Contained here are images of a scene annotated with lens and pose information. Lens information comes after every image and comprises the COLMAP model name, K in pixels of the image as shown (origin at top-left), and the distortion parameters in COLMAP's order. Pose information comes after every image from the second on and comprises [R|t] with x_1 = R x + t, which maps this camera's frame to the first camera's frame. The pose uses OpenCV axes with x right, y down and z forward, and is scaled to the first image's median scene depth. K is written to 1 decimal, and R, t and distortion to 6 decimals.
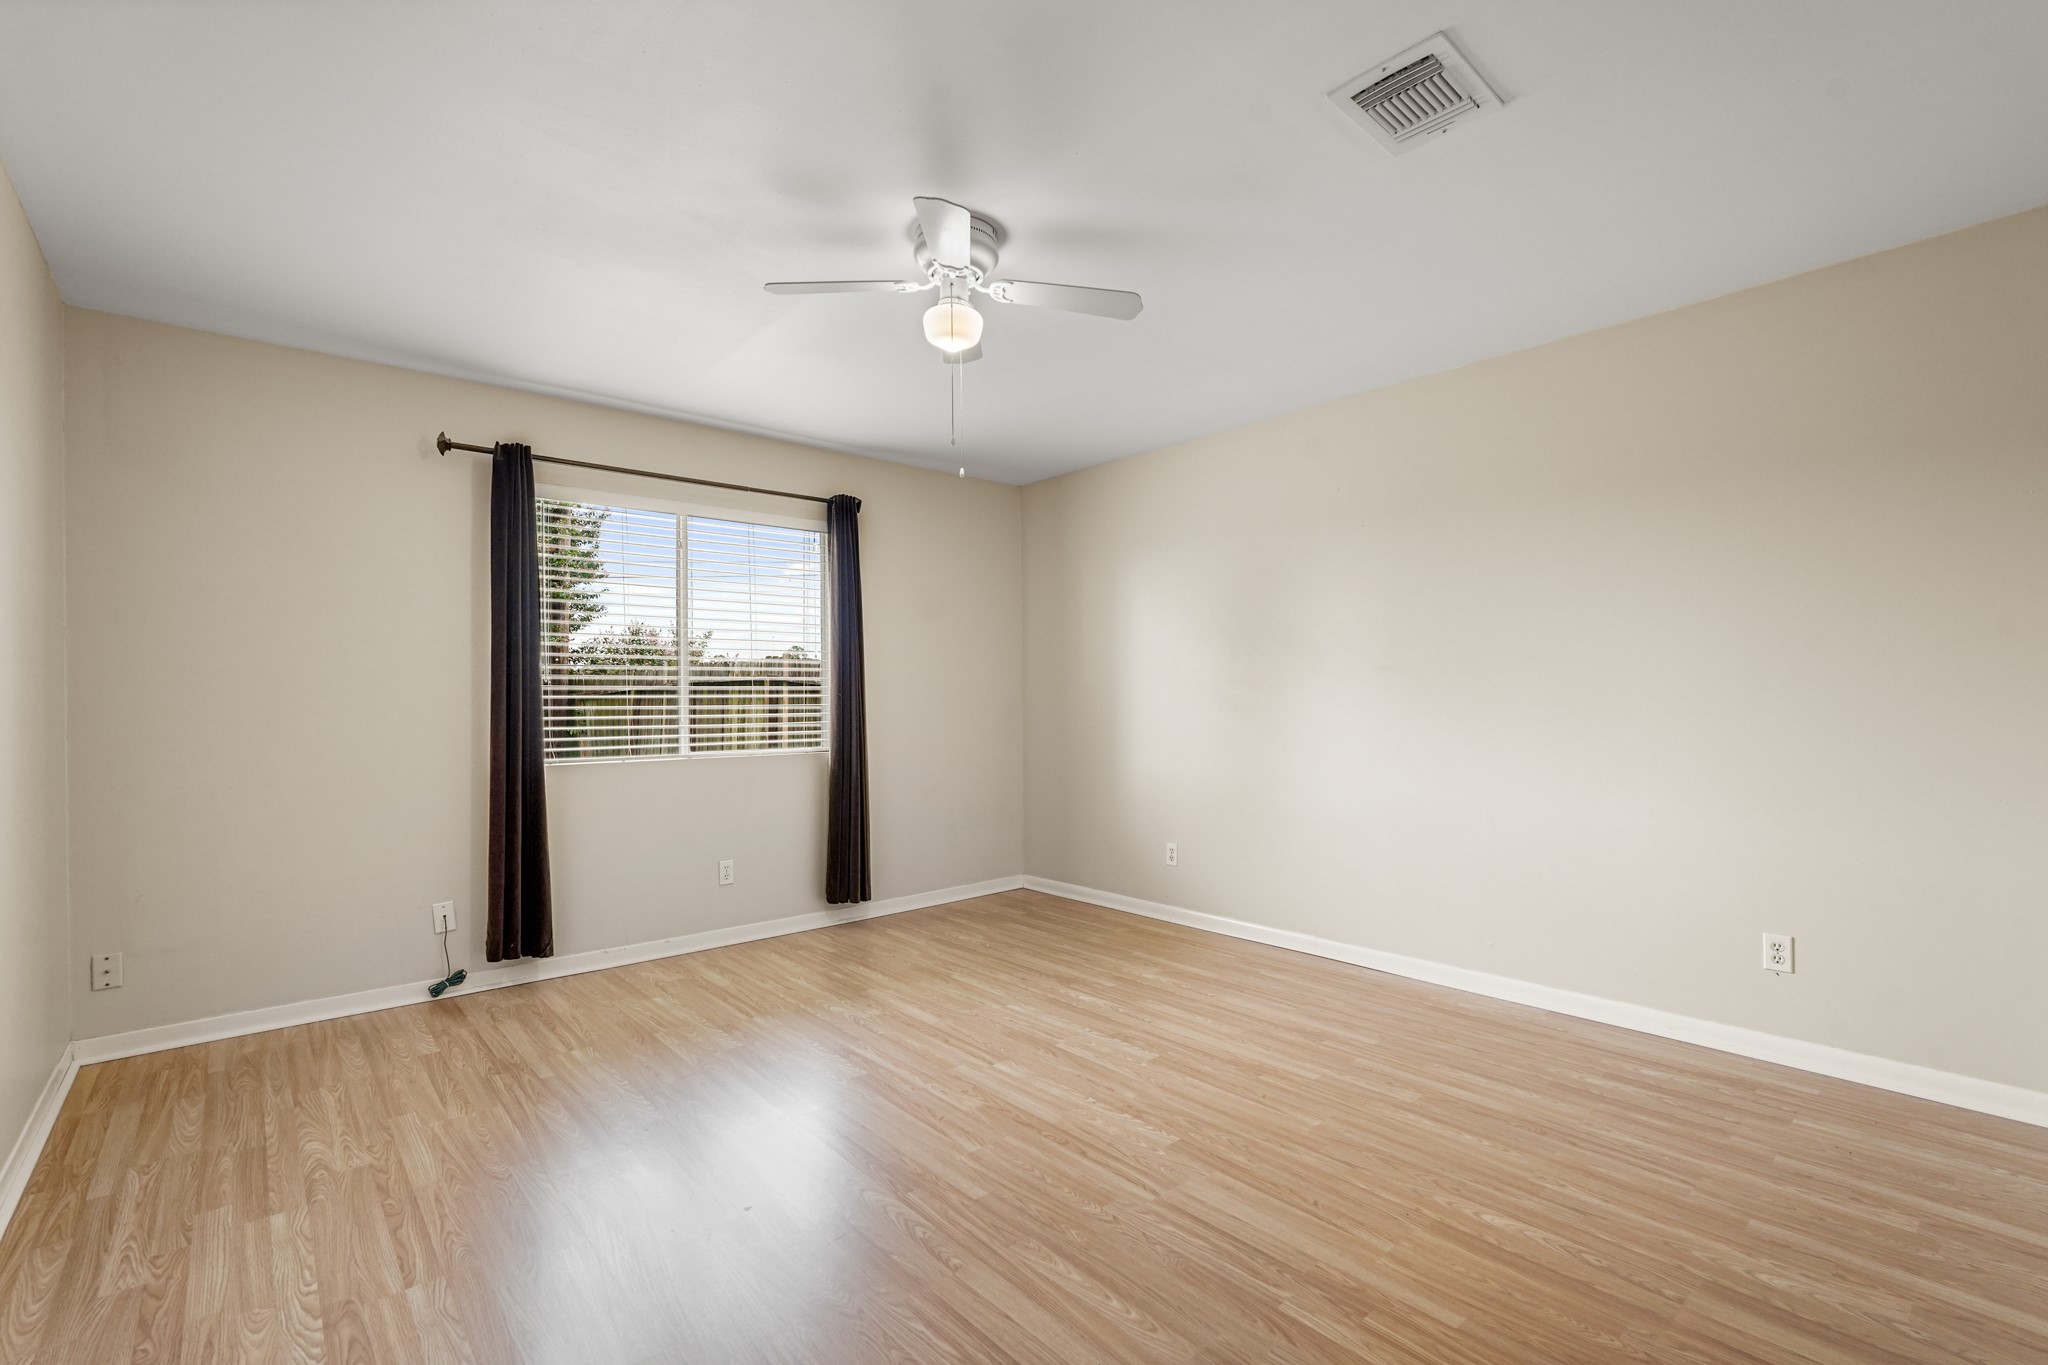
lens RADIAL K [[899.6, 0, 1029.5], [0, 899.6, 692.4], [0, 0, 1]] dist [-0.020045, 0.008057]
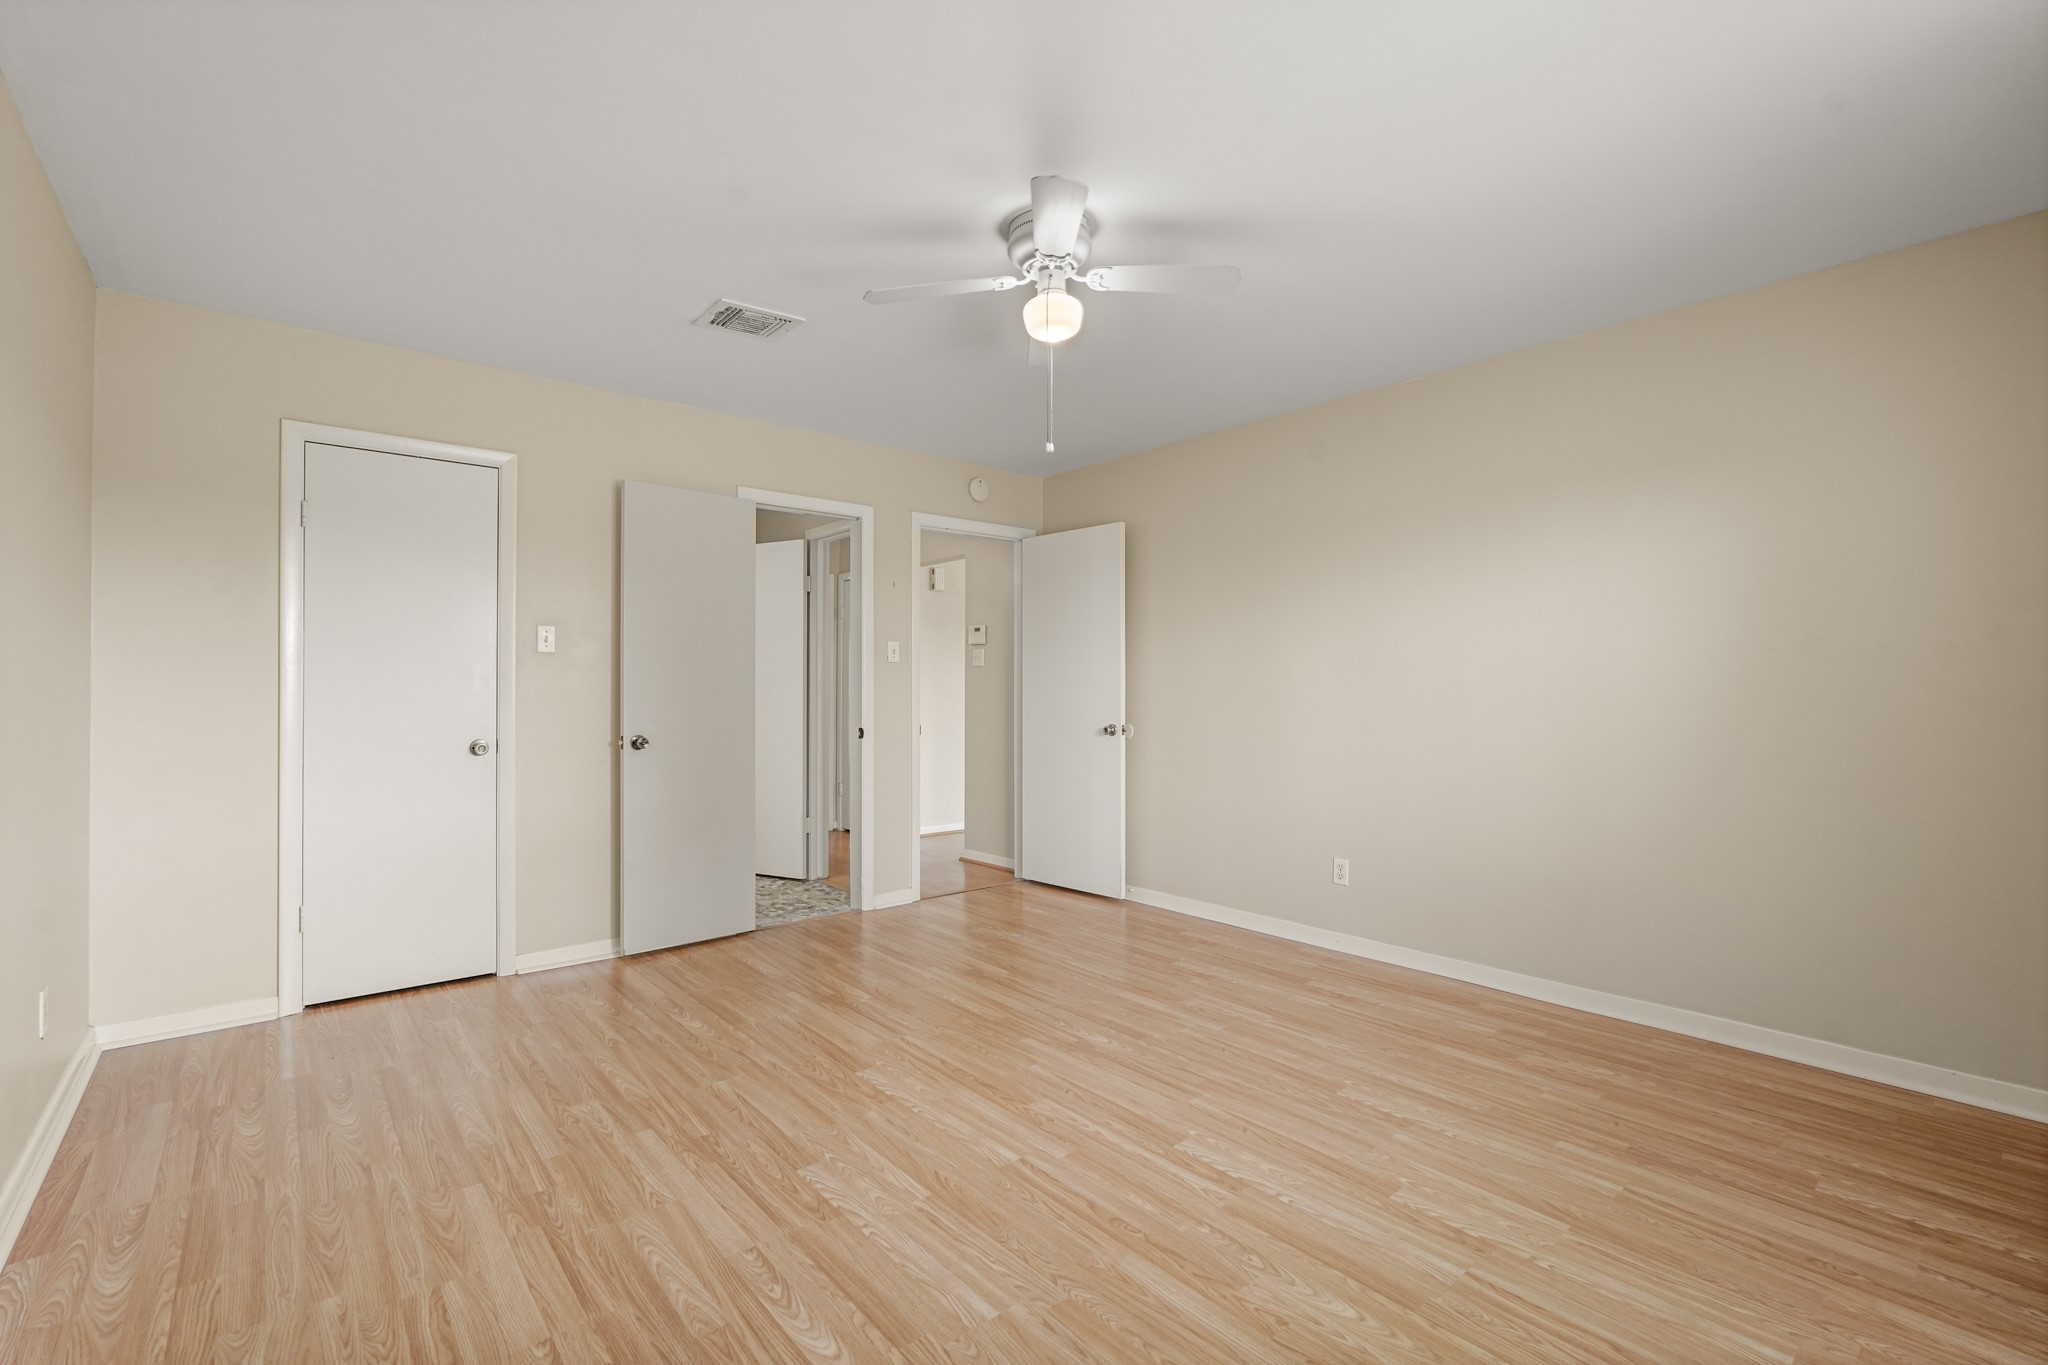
lens RADIAL K [[899.6, 0, 1022.9], [0, 899.6, 685.9], [0, 0, 1]] dist [-0.020045, 0.008057]
pose [[-0.999744, 0.005726, 0.021874, -0.065353], [0.005408, 0.999879, -0.014561, 0.016647], [-0.021954, -0.014439, -0.999655, 1.869858]]
